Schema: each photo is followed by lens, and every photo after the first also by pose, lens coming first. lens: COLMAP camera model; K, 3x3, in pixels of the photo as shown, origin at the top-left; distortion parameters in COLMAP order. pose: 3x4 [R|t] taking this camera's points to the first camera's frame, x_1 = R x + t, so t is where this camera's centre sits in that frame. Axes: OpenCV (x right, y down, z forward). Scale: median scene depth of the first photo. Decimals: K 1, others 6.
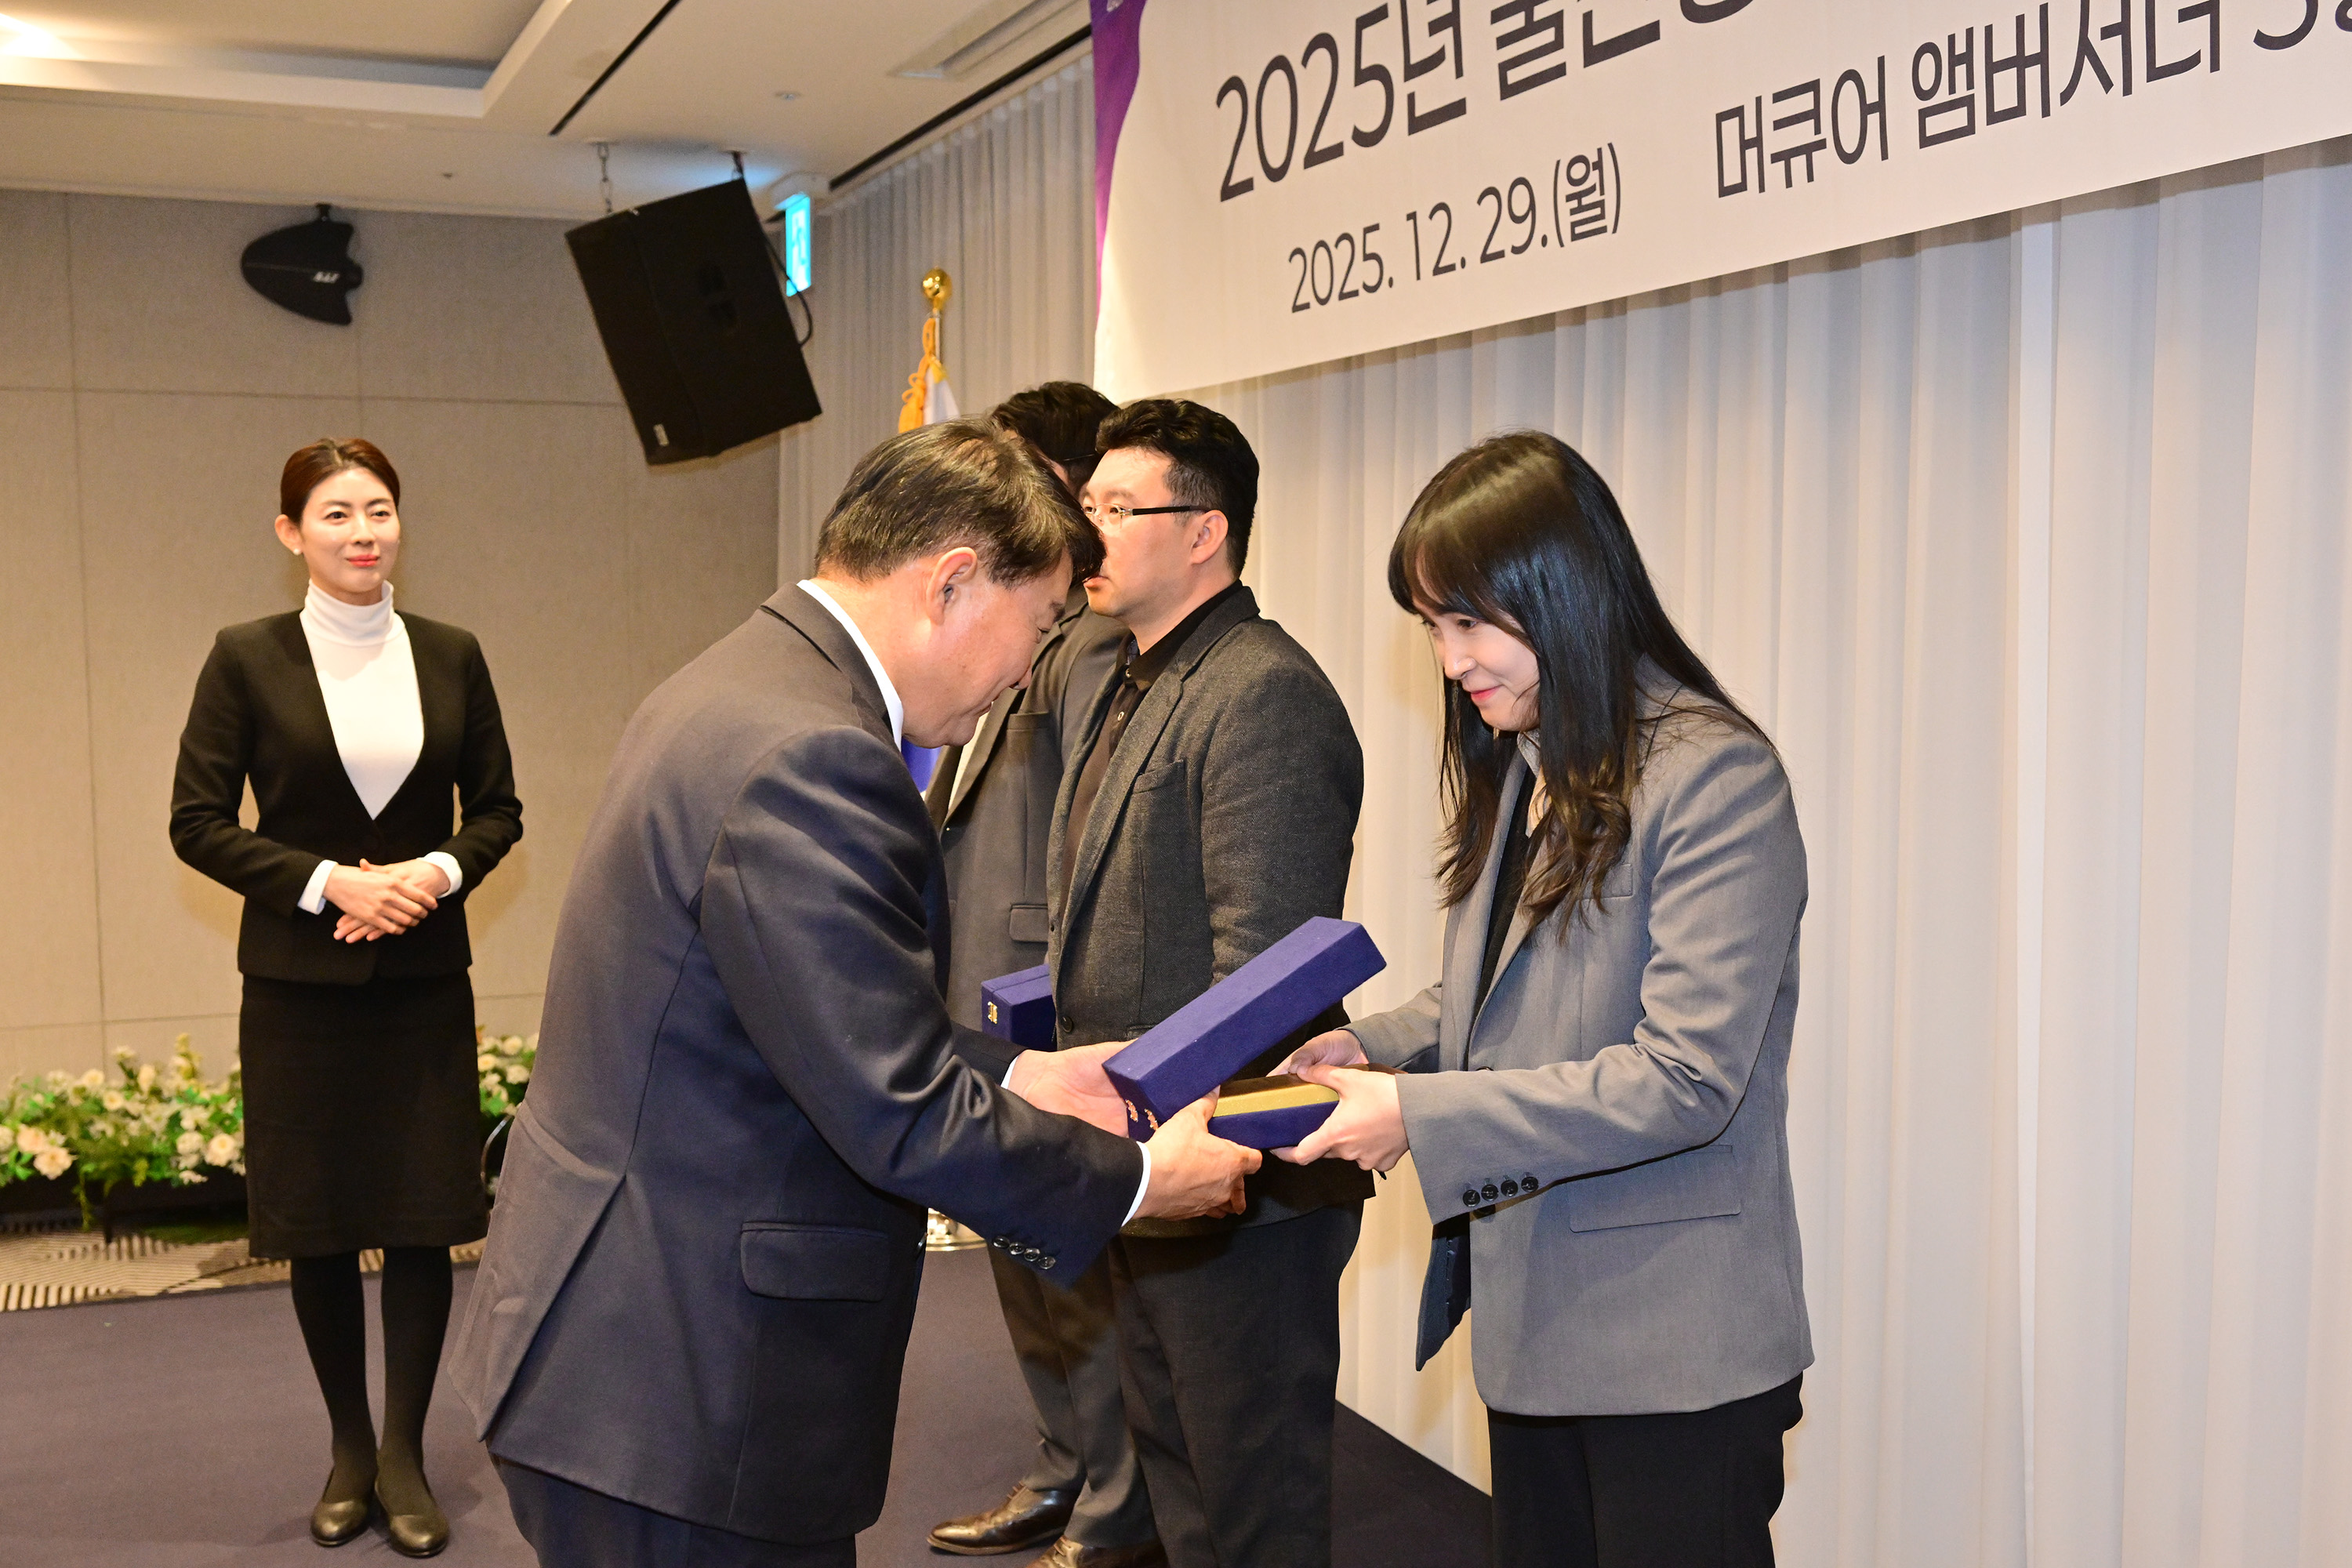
lens RADIAL K [[2503.2, 0, 1178.6], [0, 2503.2, 828.3], [0, 0, 1]] dist [0.043244, 0.000000]
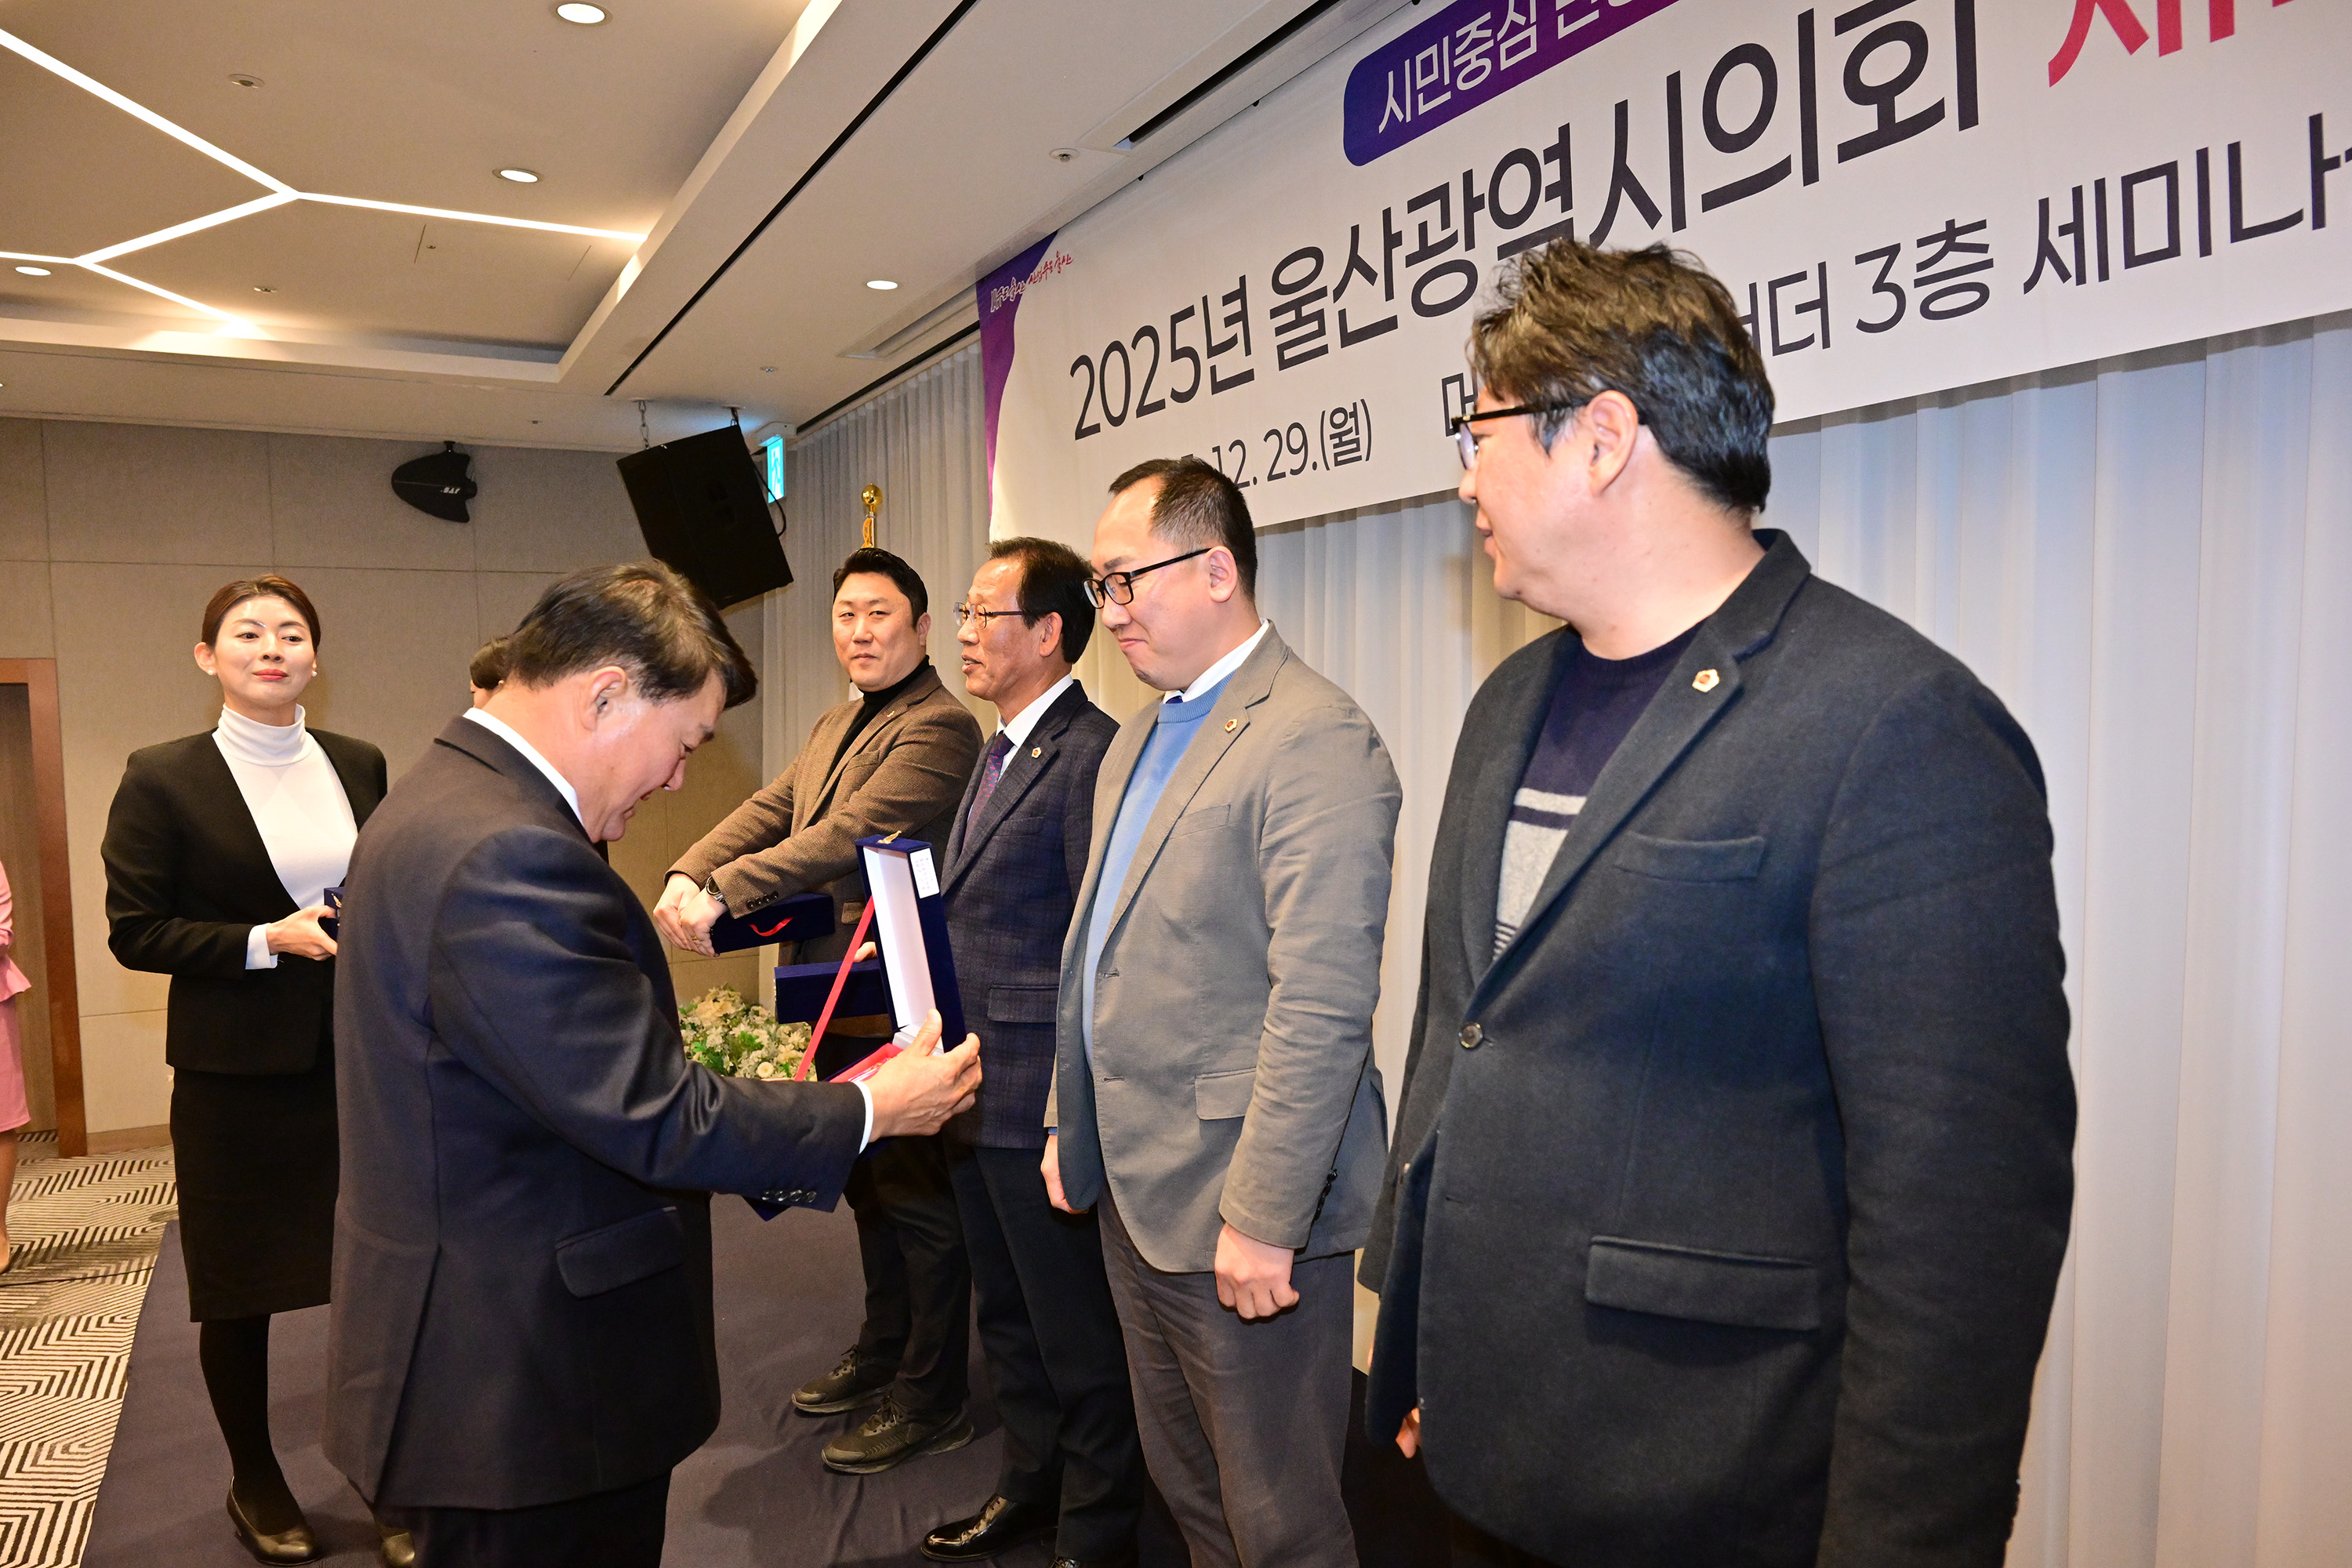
lens RADIAL K [[1539.5, 0, 1176.7], [0, 1539.5, 804.5], [0, 0, 1]] dist [0.005253, -0.013533]
pose [[0.994142, -0.014876, 0.107053, -0.026784], [0.016783, 0.999716, -0.016930, -0.022000], [-0.106771, 0.018628, 0.994109, 0.113144]]
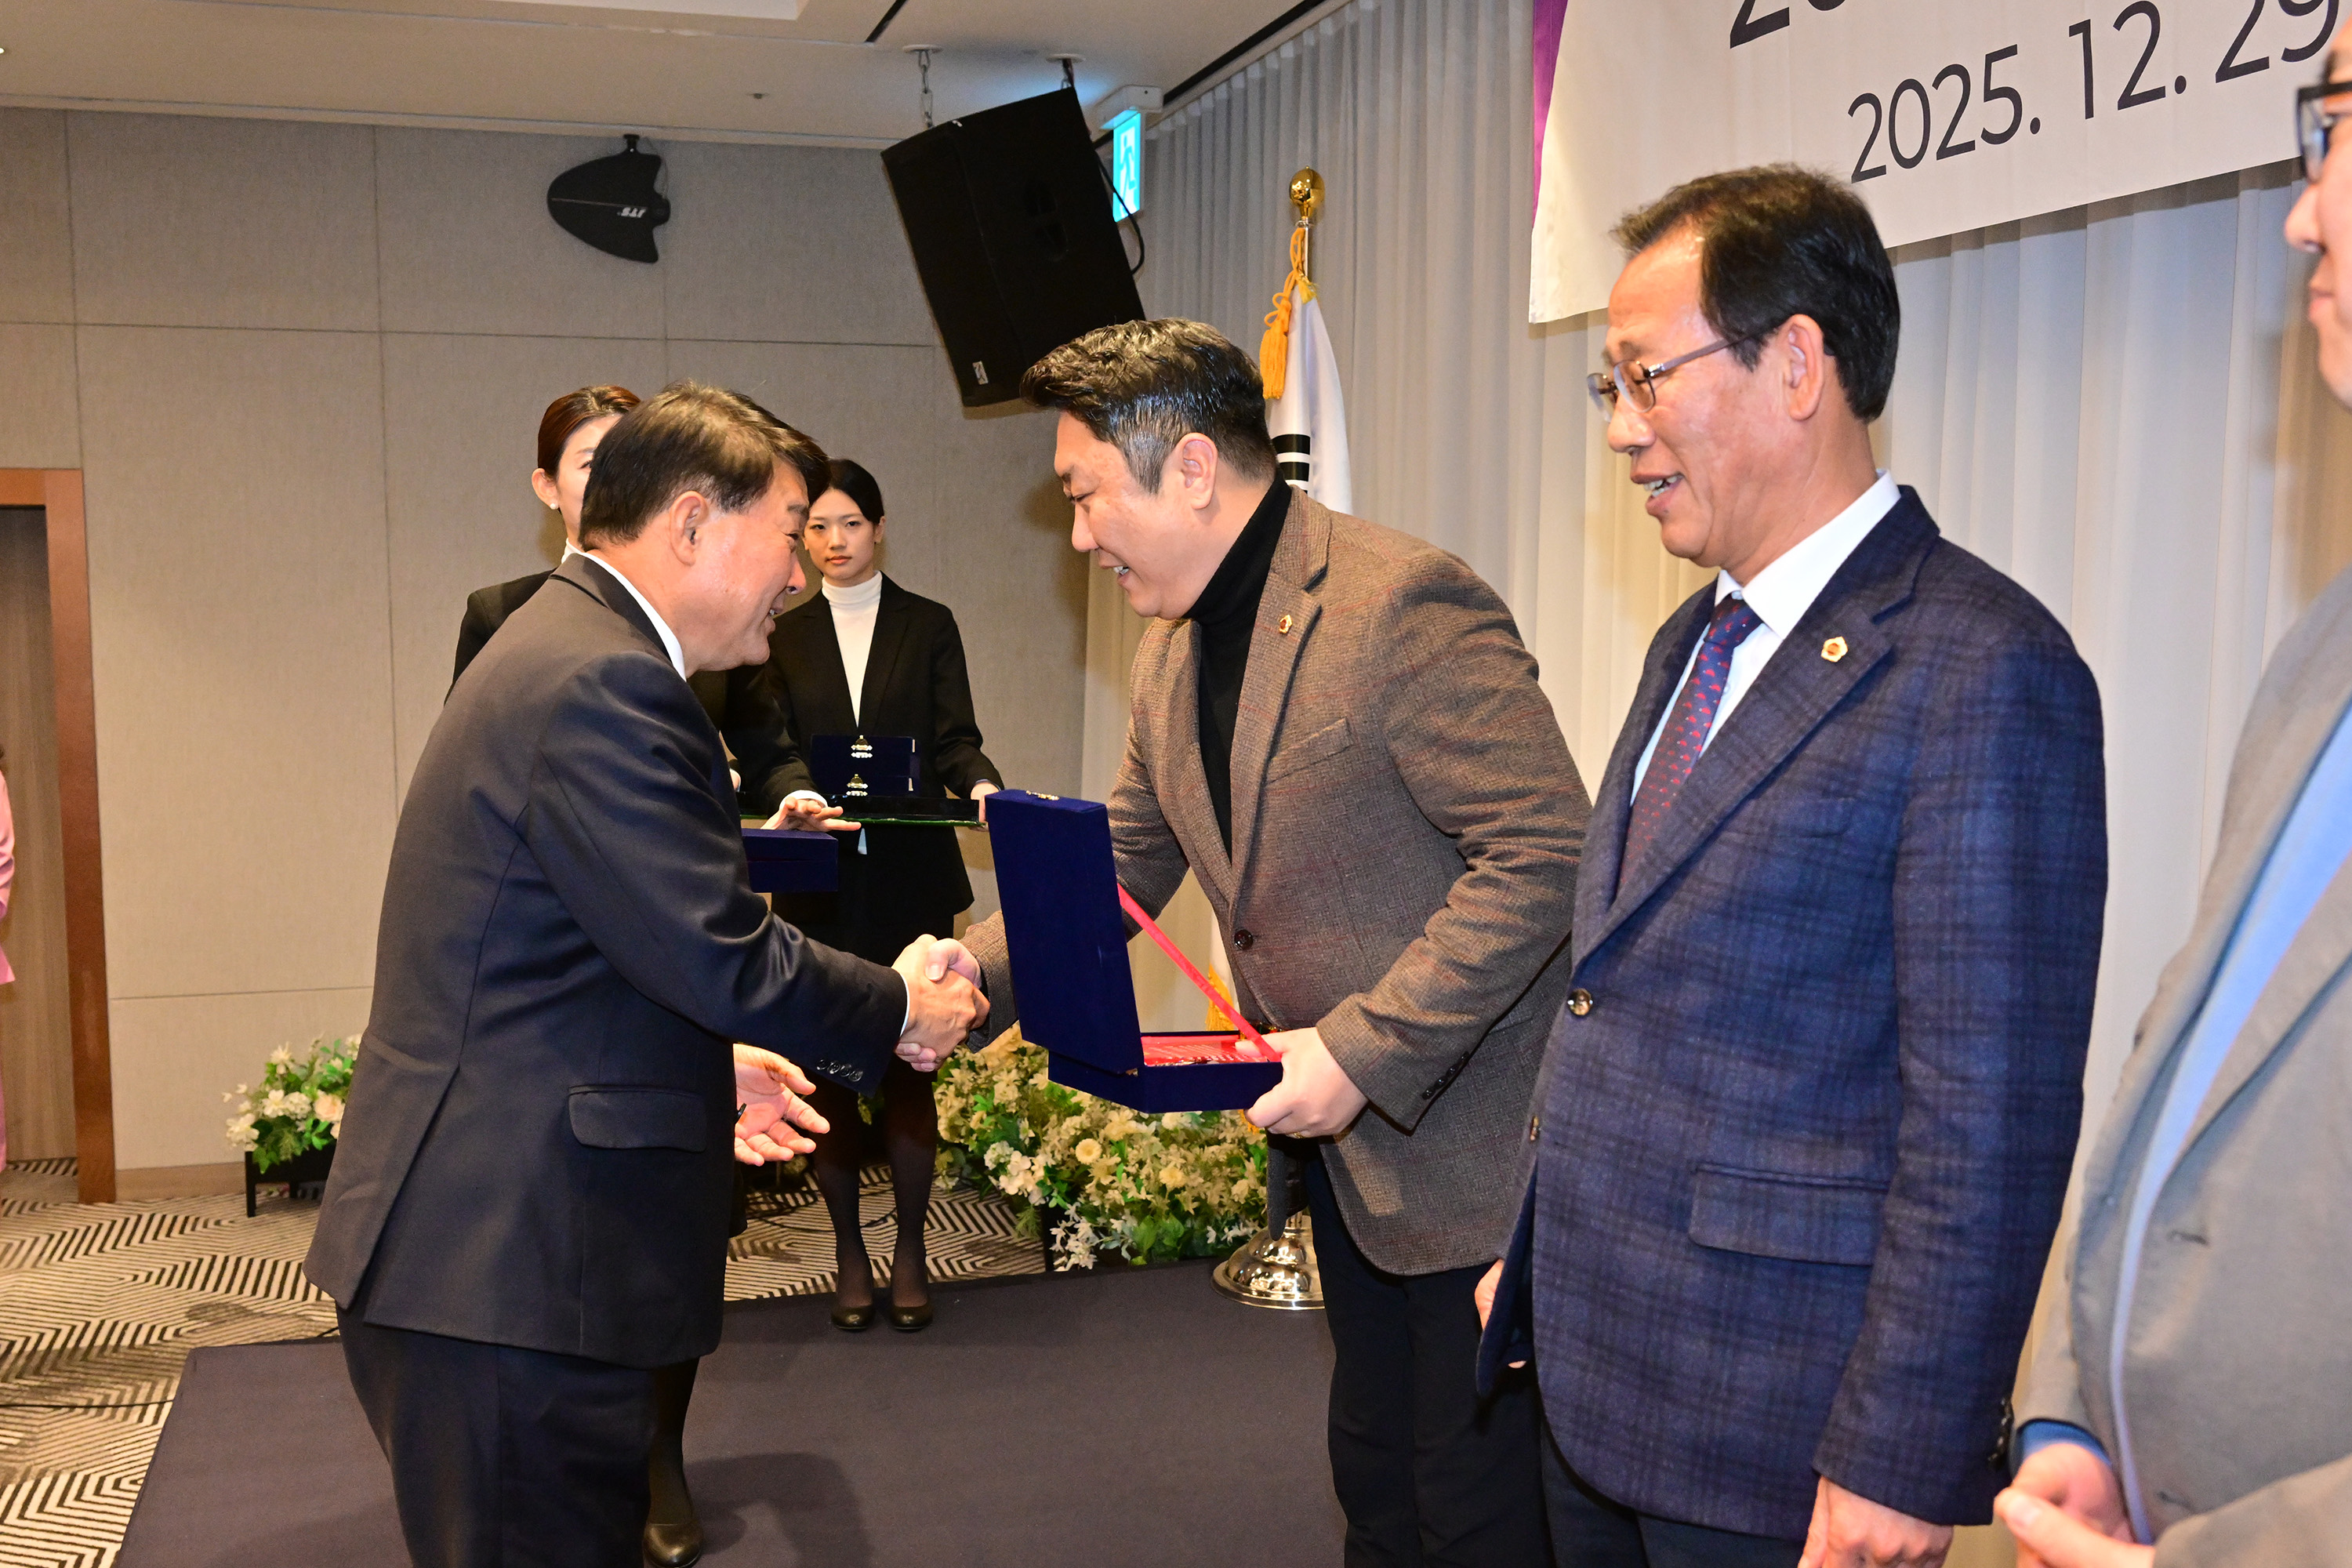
lens RADIAL K [[2292.1, 0, 1136.8], [0, 2292.1, 807.0], [0, 0, 1]] dist [0.004956, 0.000000]
pose [[0.993093, 0.020027, -0.115606, -0.088349], [-0.017476, 0.999582, 0.023036, -0.033762], [0.116019, -0.020856, 0.993028, 0.312813]]
